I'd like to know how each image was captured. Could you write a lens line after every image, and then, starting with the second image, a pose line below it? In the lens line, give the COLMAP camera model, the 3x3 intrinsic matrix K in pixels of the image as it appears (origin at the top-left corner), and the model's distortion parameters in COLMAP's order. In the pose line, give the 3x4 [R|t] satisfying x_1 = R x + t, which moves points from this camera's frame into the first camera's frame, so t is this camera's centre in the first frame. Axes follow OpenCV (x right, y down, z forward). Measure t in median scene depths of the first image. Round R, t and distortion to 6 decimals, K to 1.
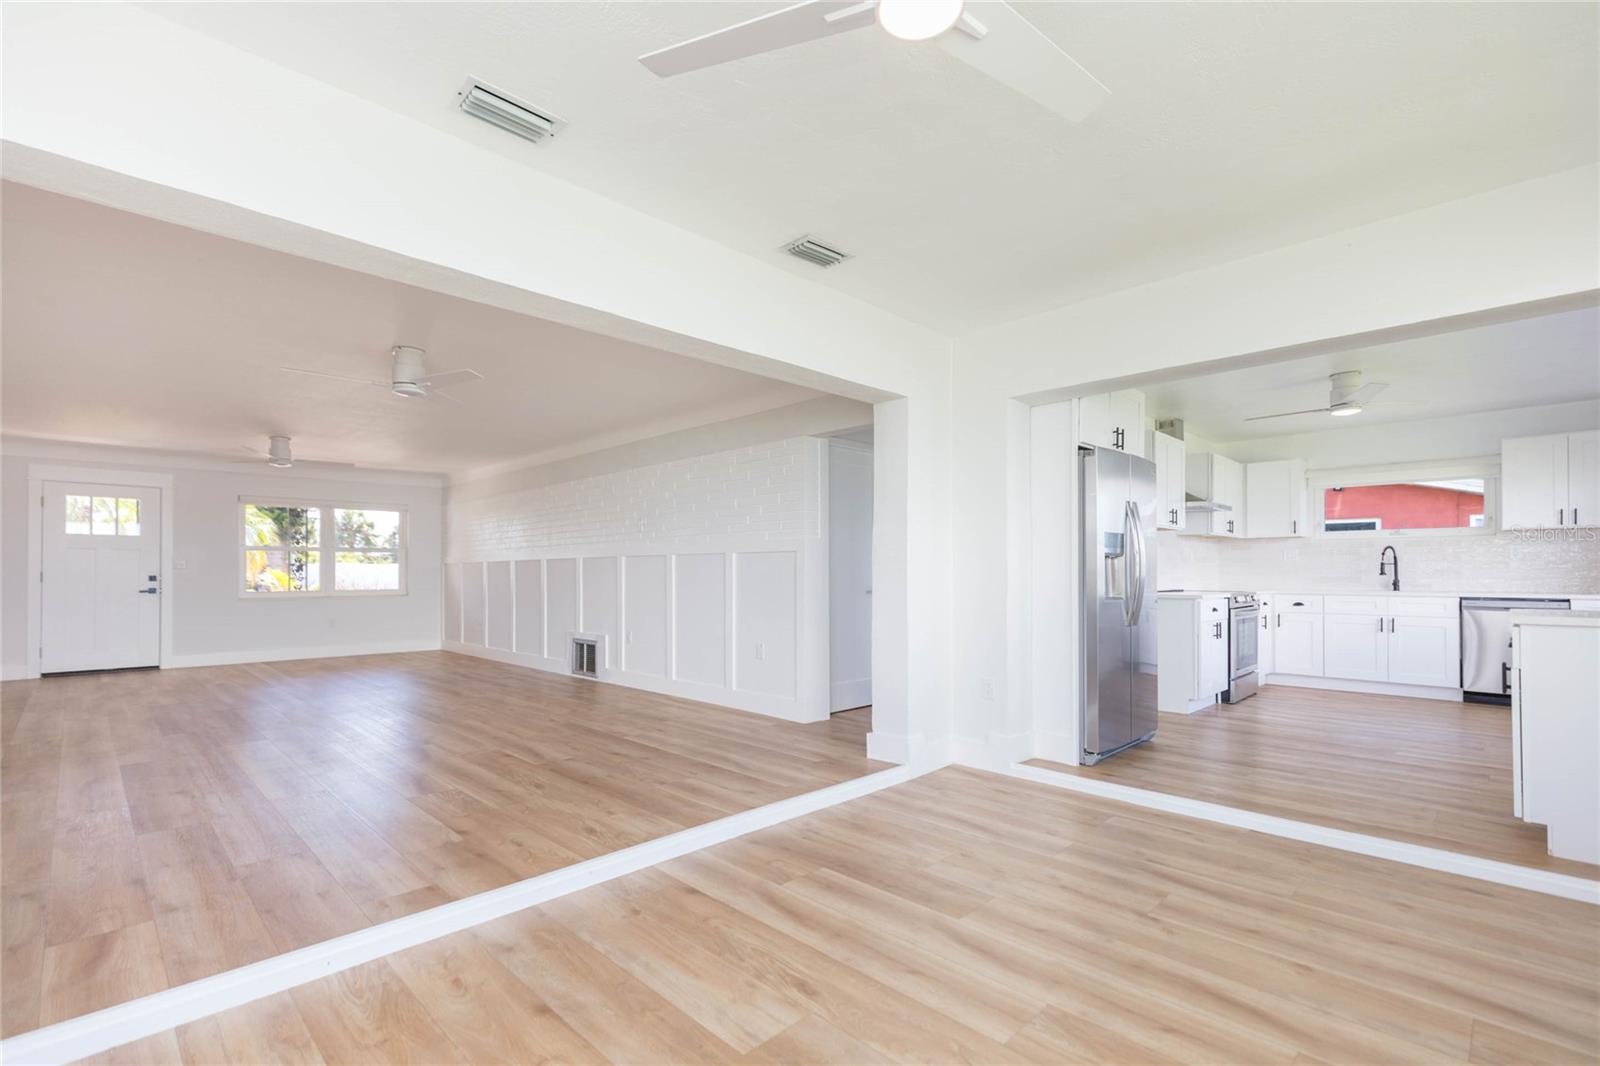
lens RADIAL K [[710.8, 0, 806.7], [0, 710.8, 565.5], [0, 0, 1]] dist [0.003664, 0.000153]
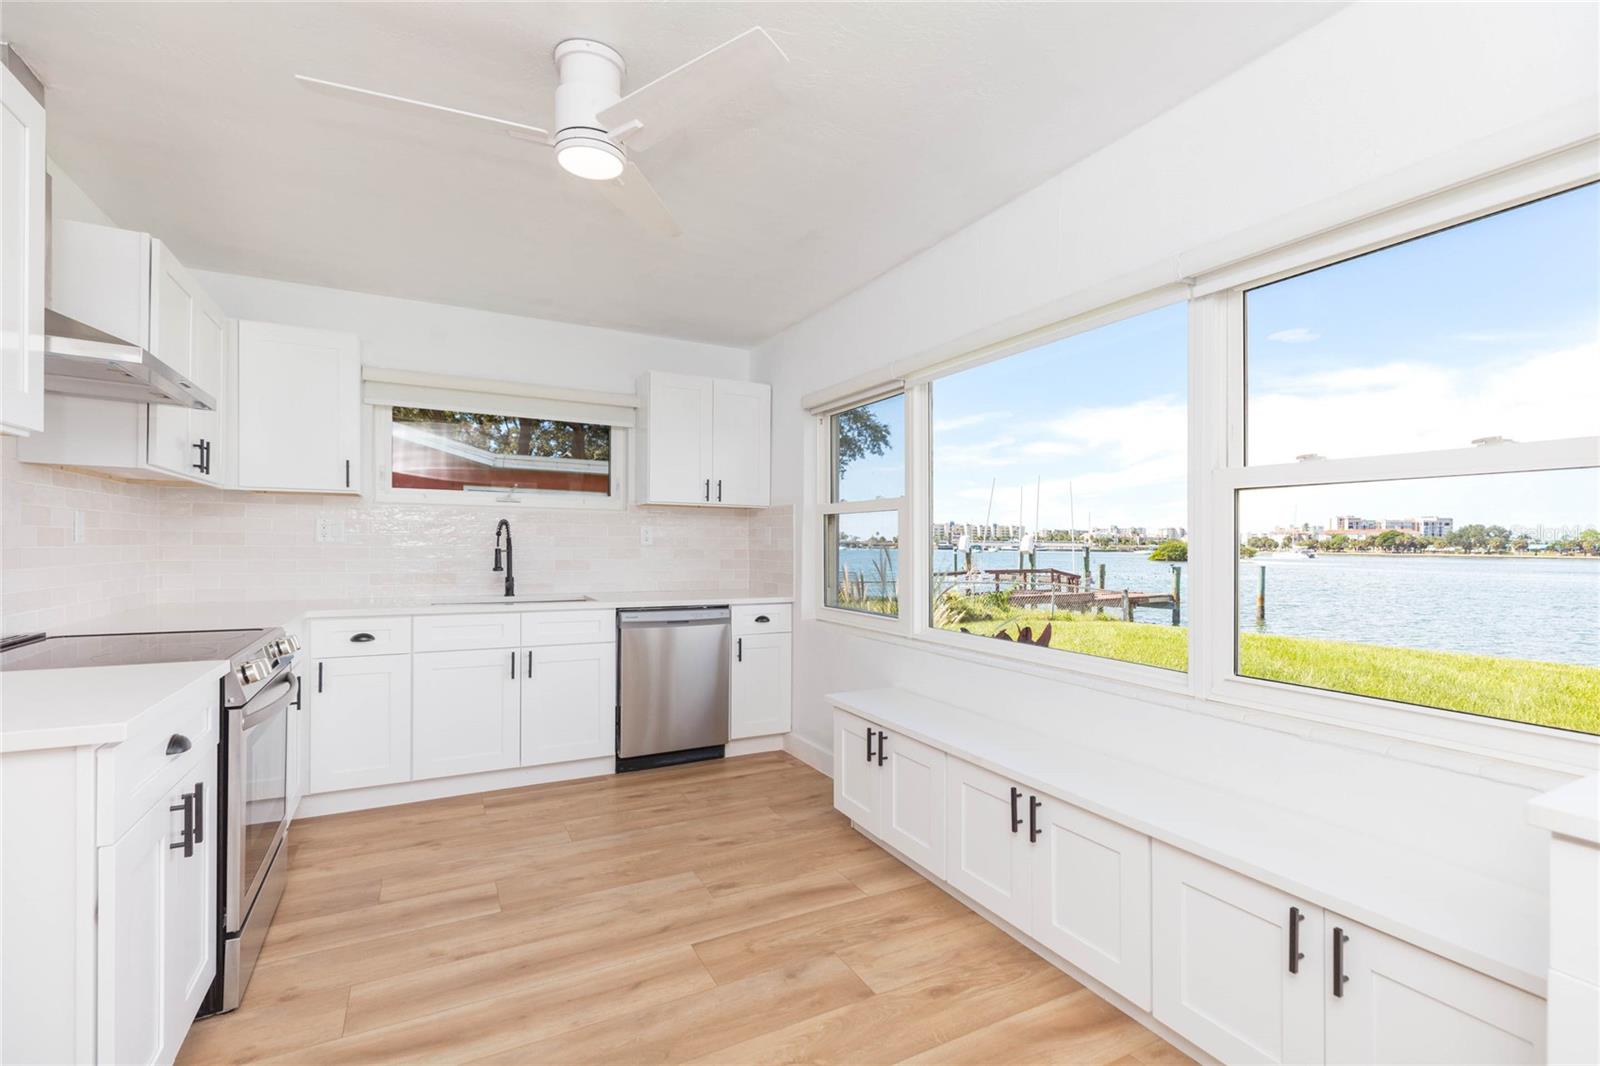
lens RADIAL K [[720.5, 0, 804.3], [0, 720.5, 549.3], [0, 0, 1]] dist [0.002454, 0.000199]
pose [[0.290994, -0.005292, 0.956710, 0.339089], [-0.021248, 0.999702, 0.011992, -0.016545], [-0.956489, -0.023818, 0.290795, 0.617900]]
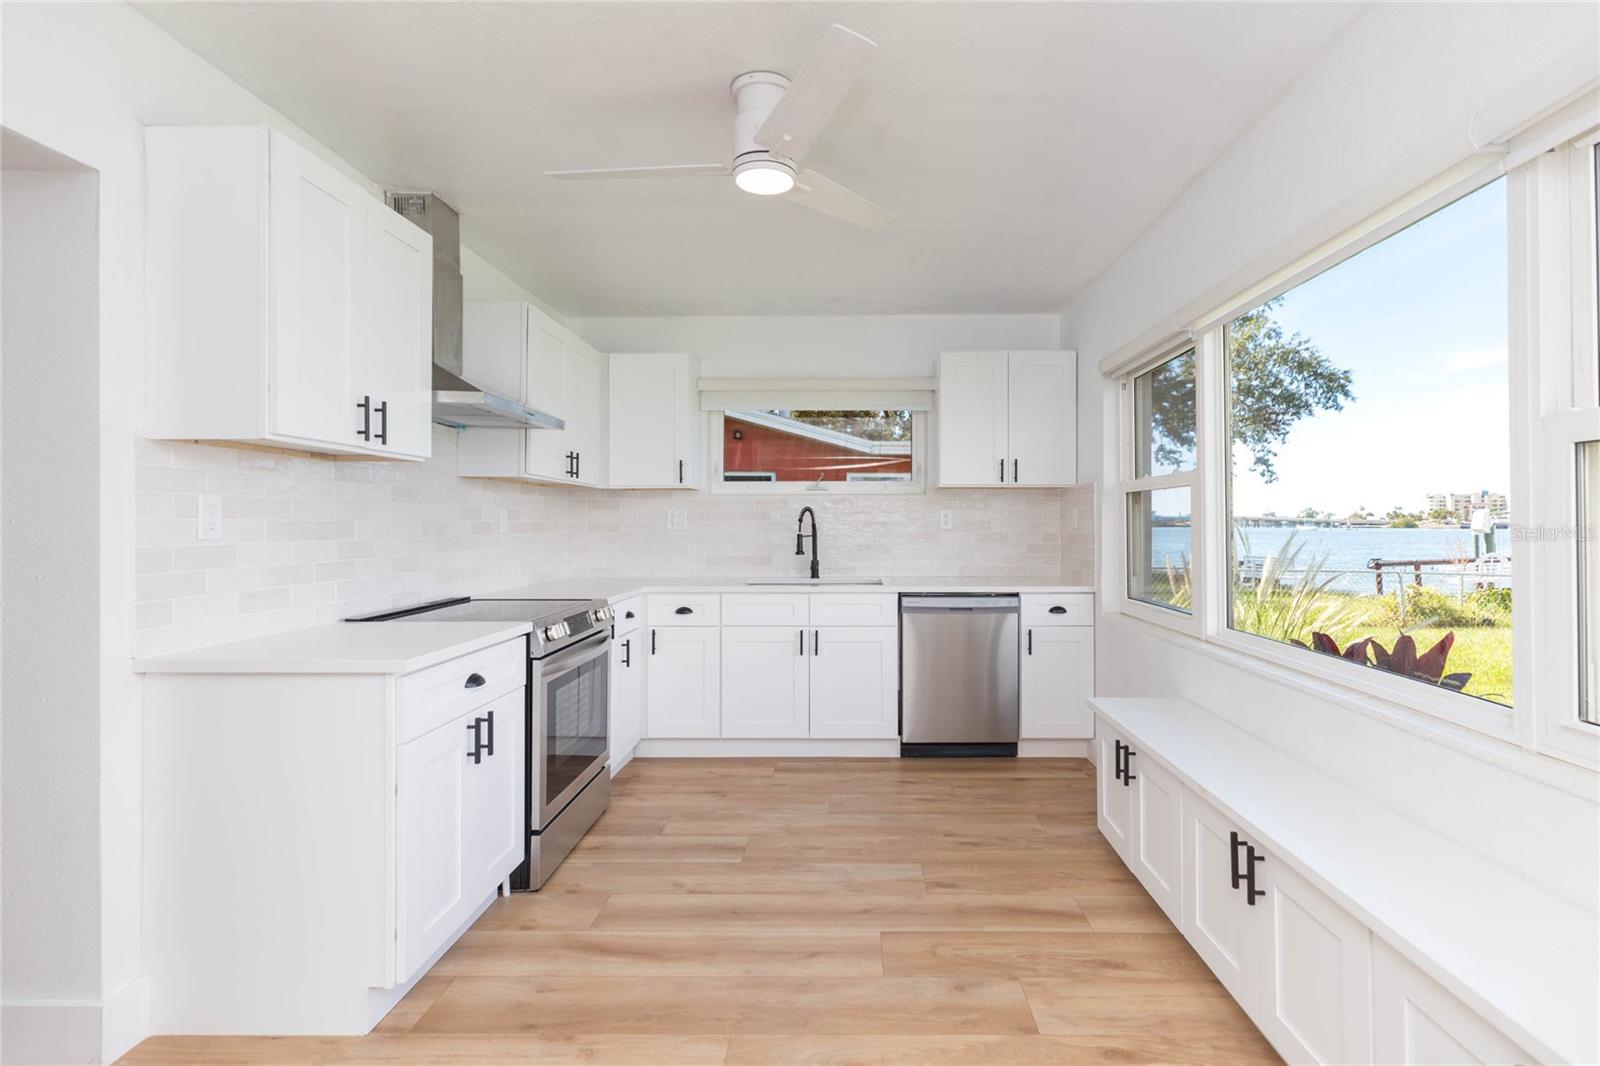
lens RADIAL K [[762.6, 0, 835.8], [0, 762.6, 525.8], [0, 0, 1]] dist [0.001527, -0.000063]
pose [[0.717144, -0.004133, 0.696912, 0.383663], [-0.005682, 0.999915, 0.011777, -0.020090], [-0.696901, -0.012406, 0.717060, 0.522575]]
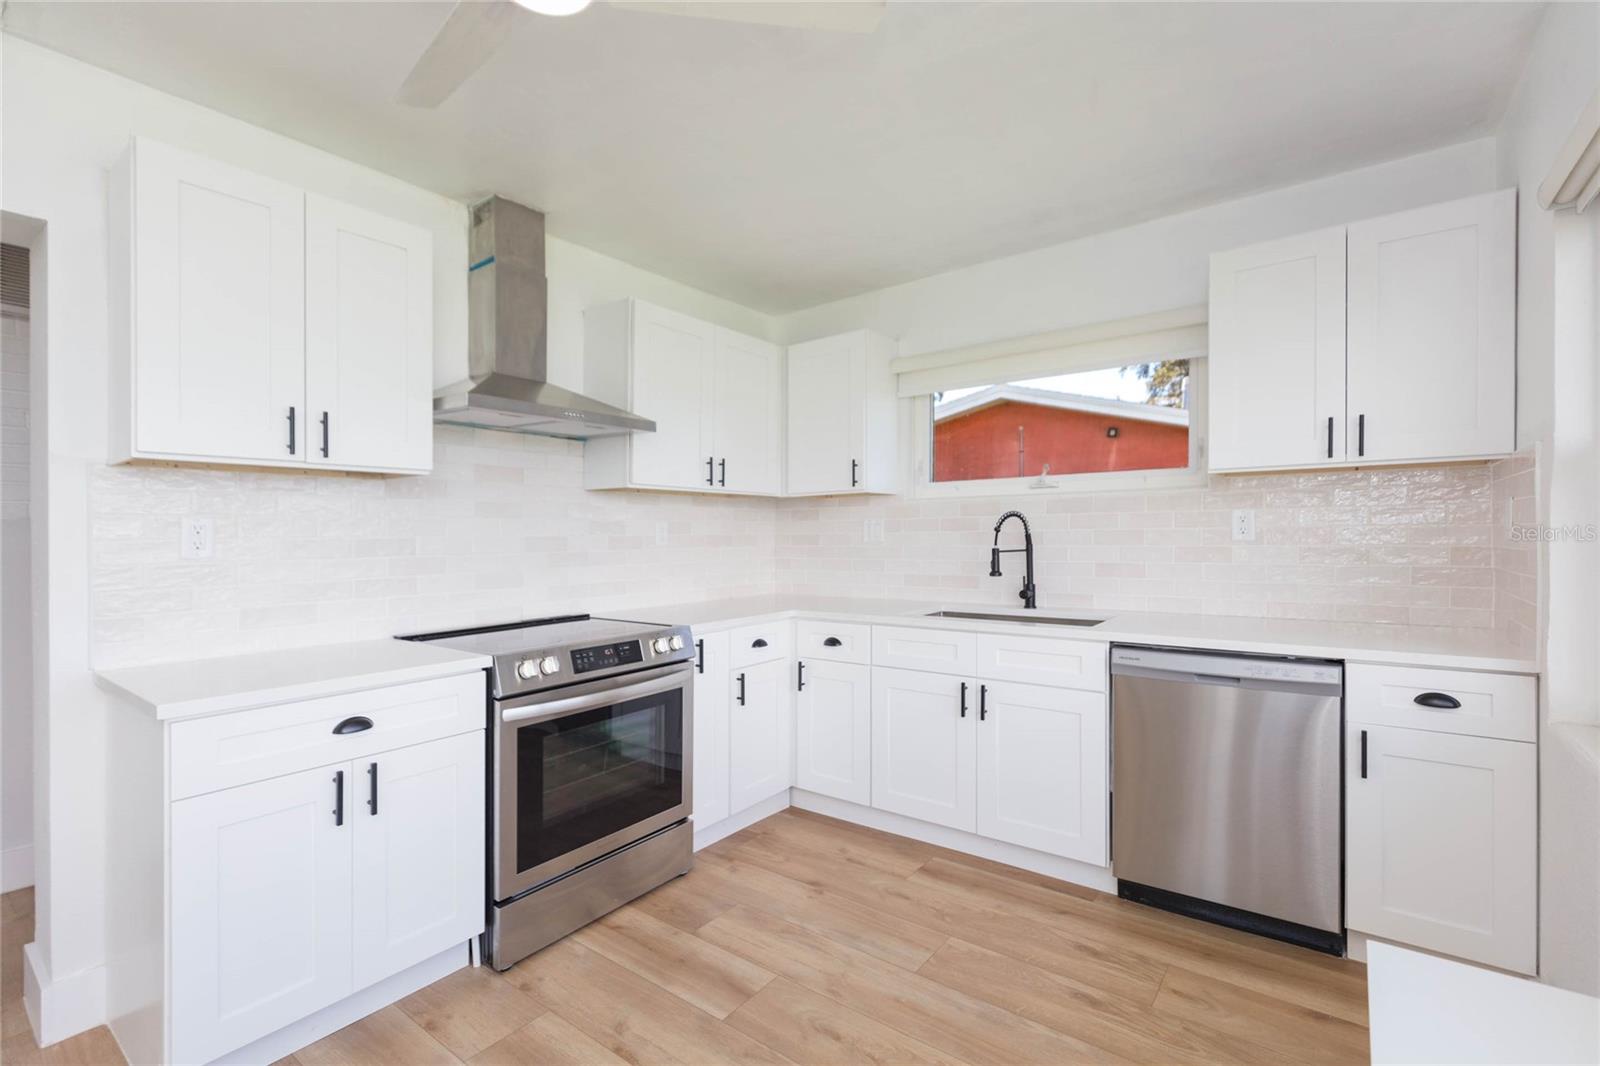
lens RADIAL K [[712.5, 0, 802.2], [0, 712.5, 543.1], [0, 0, 1]] dist [0.001714, 0.000261]
pose [[0.989628, -0.013880, 0.142979, 0.641707], [0.010739, 0.999684, 0.022713, -0.019986], [-0.143249, -0.020942, 0.989465, 0.586928]]
